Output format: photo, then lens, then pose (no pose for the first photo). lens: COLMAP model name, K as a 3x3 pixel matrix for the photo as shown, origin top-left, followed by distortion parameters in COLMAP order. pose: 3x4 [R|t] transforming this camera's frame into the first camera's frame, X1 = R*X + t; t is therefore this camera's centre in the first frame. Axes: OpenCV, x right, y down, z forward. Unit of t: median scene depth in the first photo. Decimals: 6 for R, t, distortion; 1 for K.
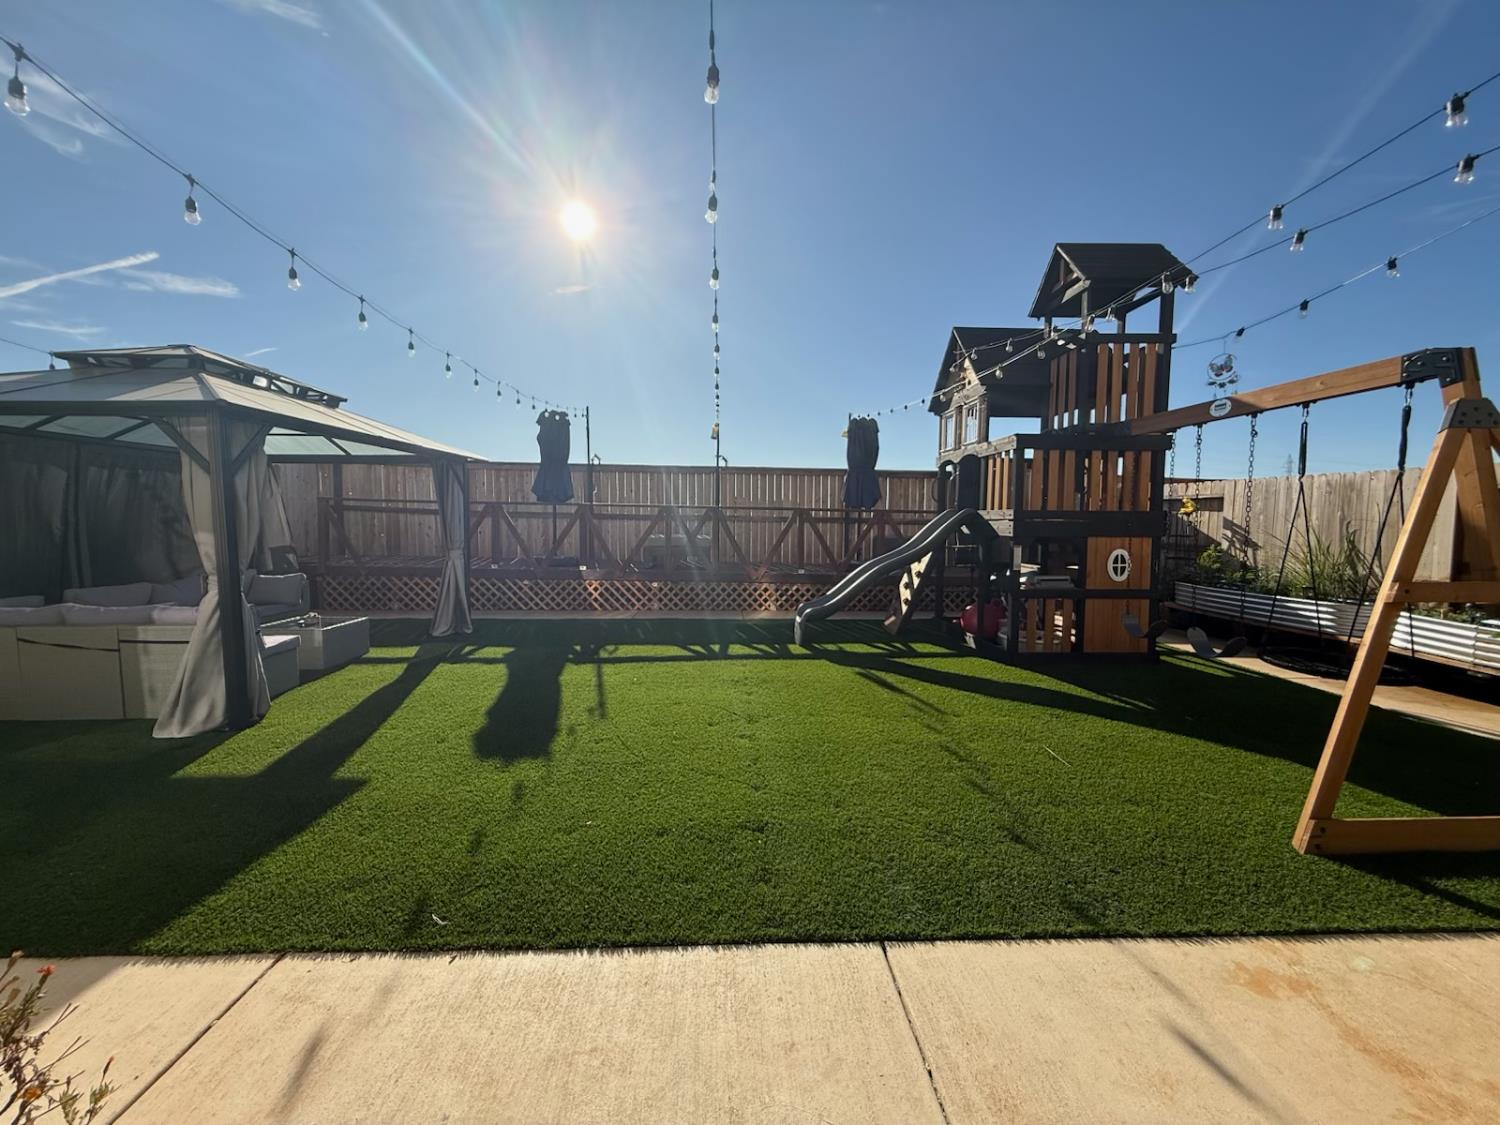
lens RADIAL K [[599.4, 0, 740.9], [0, 599.4, 560.1], [0, 0, 1]] dist [0.001291, -0.000049]
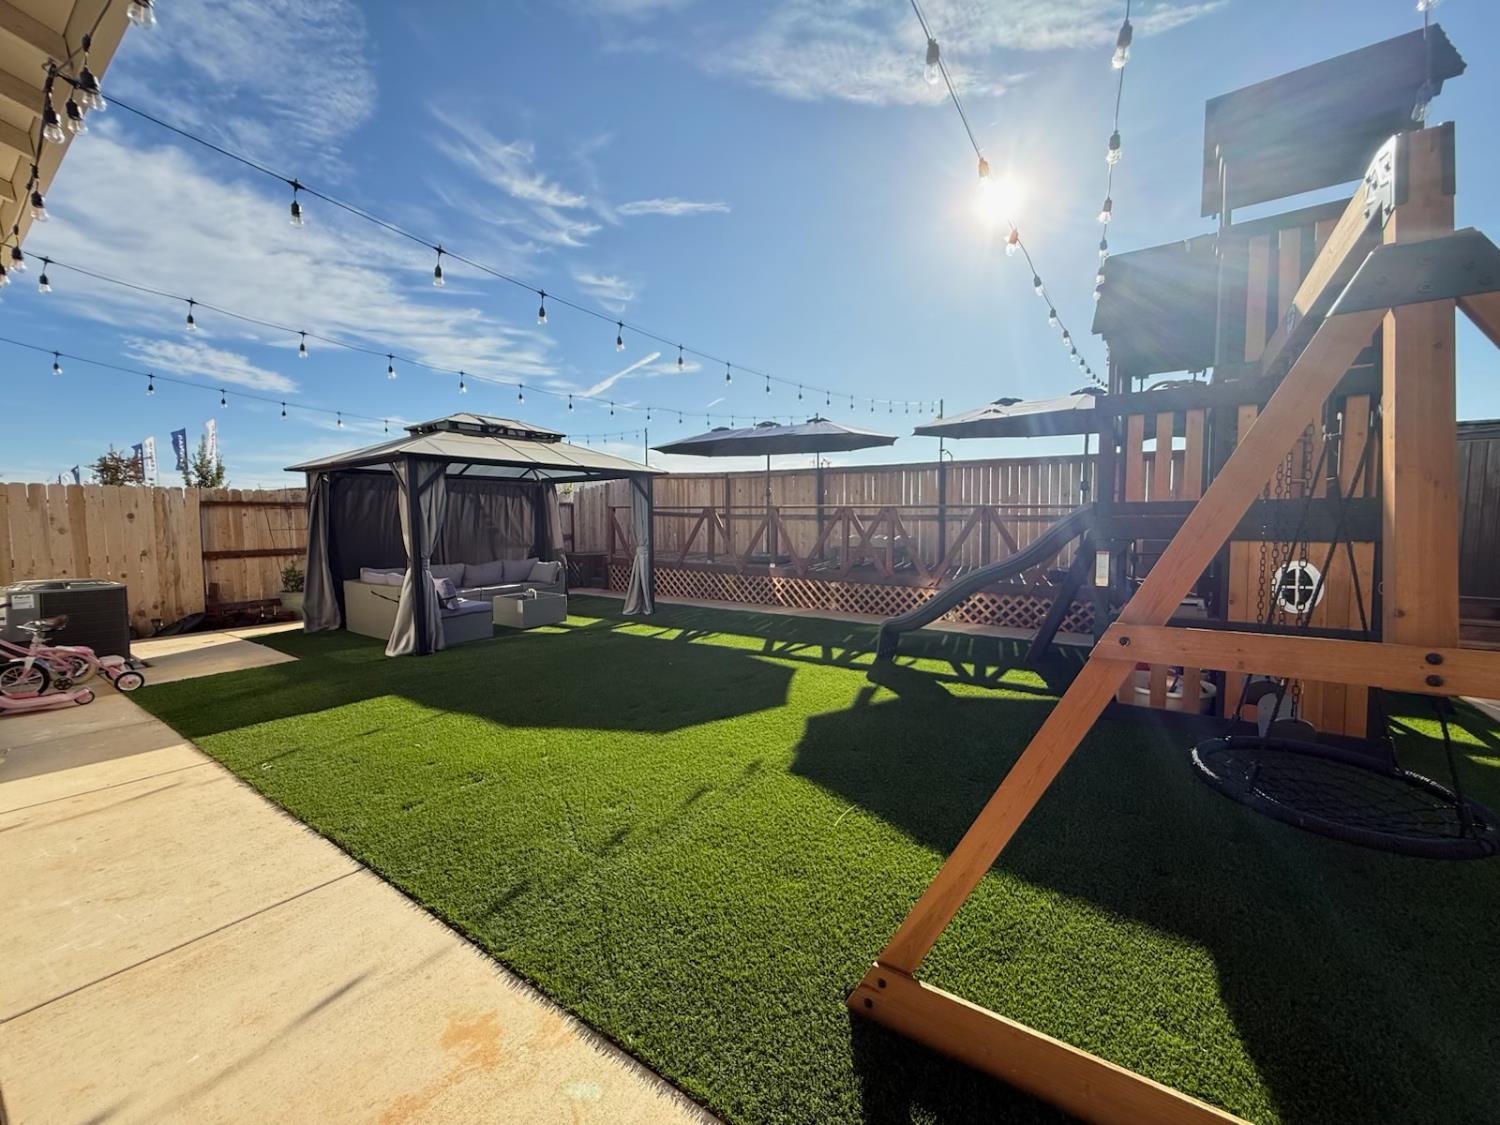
lens RADIAL K [[599.4, 0, 745.7], [0, 599.4, 564.0], [0, 0, 1]] dist [0.001291, -0.000049]
pose [[0.800612, 0.032995, -0.598274, 0.342817], [-0.029883, 0.999439, 0.015130, -0.005004], [0.598437, 0.005765, 0.801149, 0.104640]]
